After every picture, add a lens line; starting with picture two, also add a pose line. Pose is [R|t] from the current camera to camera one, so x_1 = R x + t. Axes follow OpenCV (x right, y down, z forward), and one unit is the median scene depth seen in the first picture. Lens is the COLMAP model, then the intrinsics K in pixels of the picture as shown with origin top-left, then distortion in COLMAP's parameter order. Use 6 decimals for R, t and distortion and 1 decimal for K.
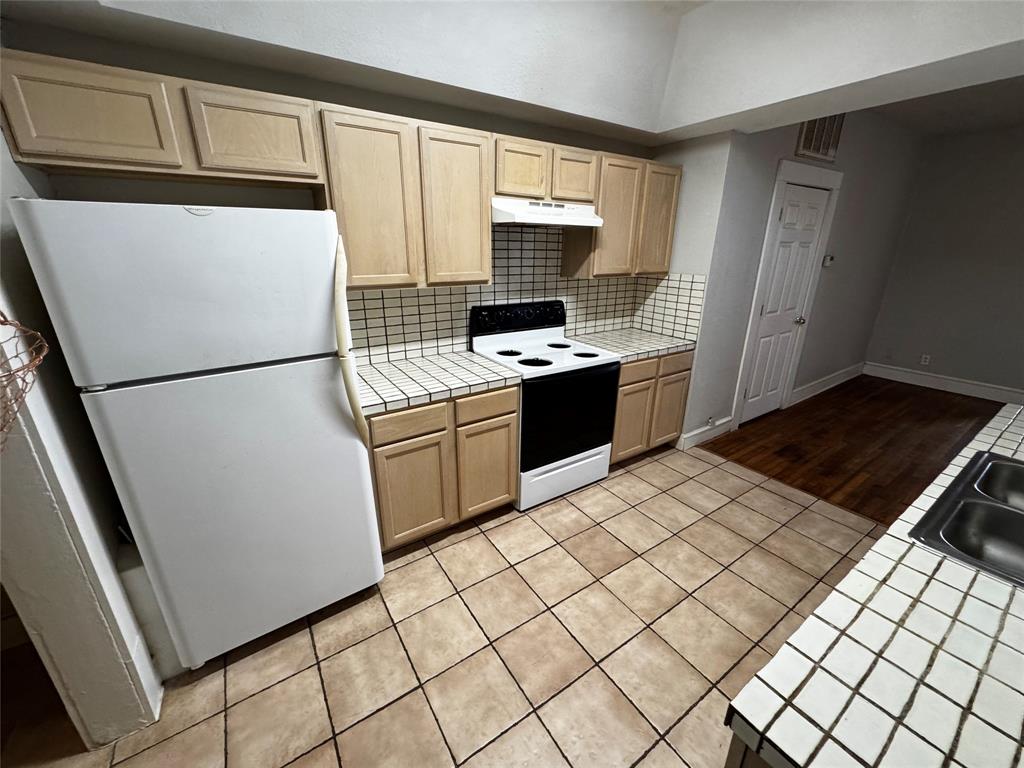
lens RADIAL K [[408.3, 0, 513.1], [0, 408.3, 384.9], [0, 0, 1]] dist [-0.003257, 0.000564]
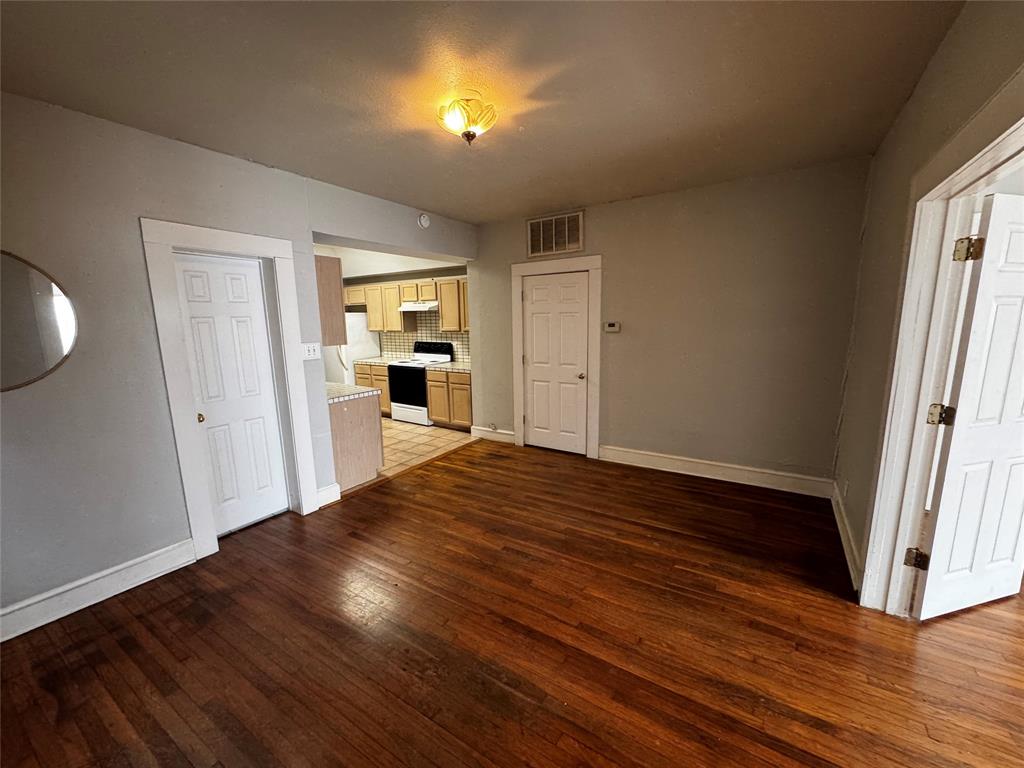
lens RADIAL K [[408.3, 0, 513.1], [0, 408.3, 384.9], [0, 0, 1]] dist [-0.003257, 0.000564]
pose [[0.405899, 0.141161, -0.902950, 2.763776], [-0.275204, 0.961020, 0.026527, -0.181510], [0.871498, 0.237728, 0.428925, 0.546005]]
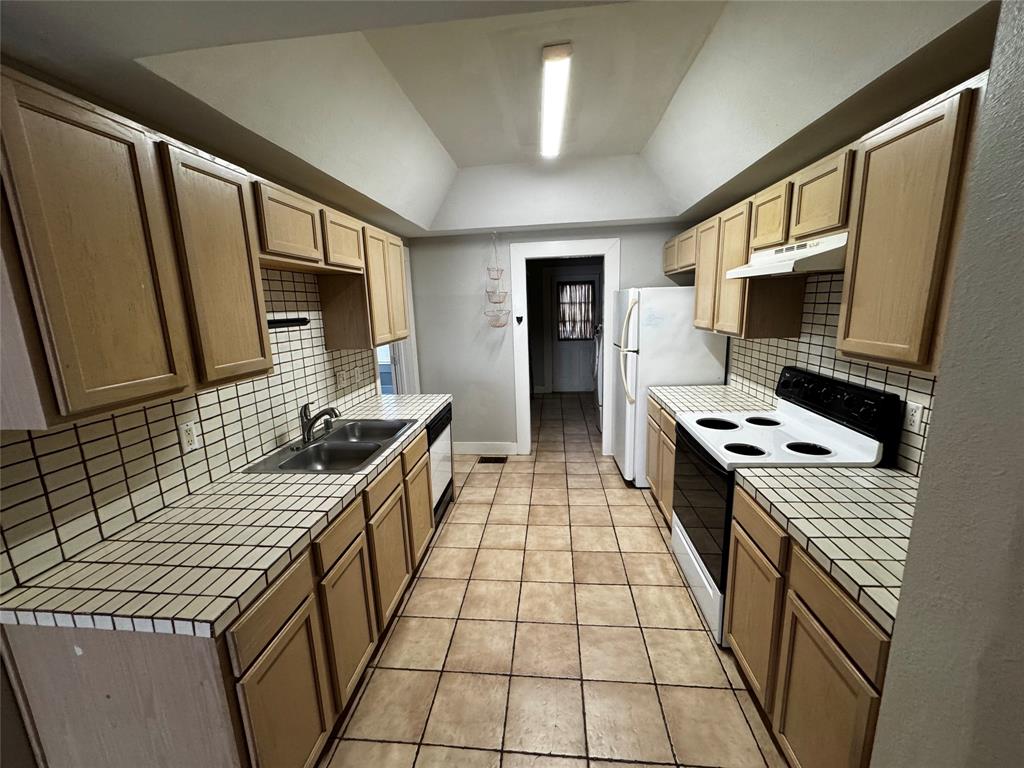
lens RADIAL K [[408.3, 0, 513.1], [0, 408.3, 384.9], [0, 0, 1]] dist [-0.003257, 0.000564]
pose [[-0.632689, 0.165426, -0.756531, 1.058919], [-0.223609, 0.896280, 0.382990, -0.396475], [0.741420, 0.411481, -0.530075, 1.147622]]
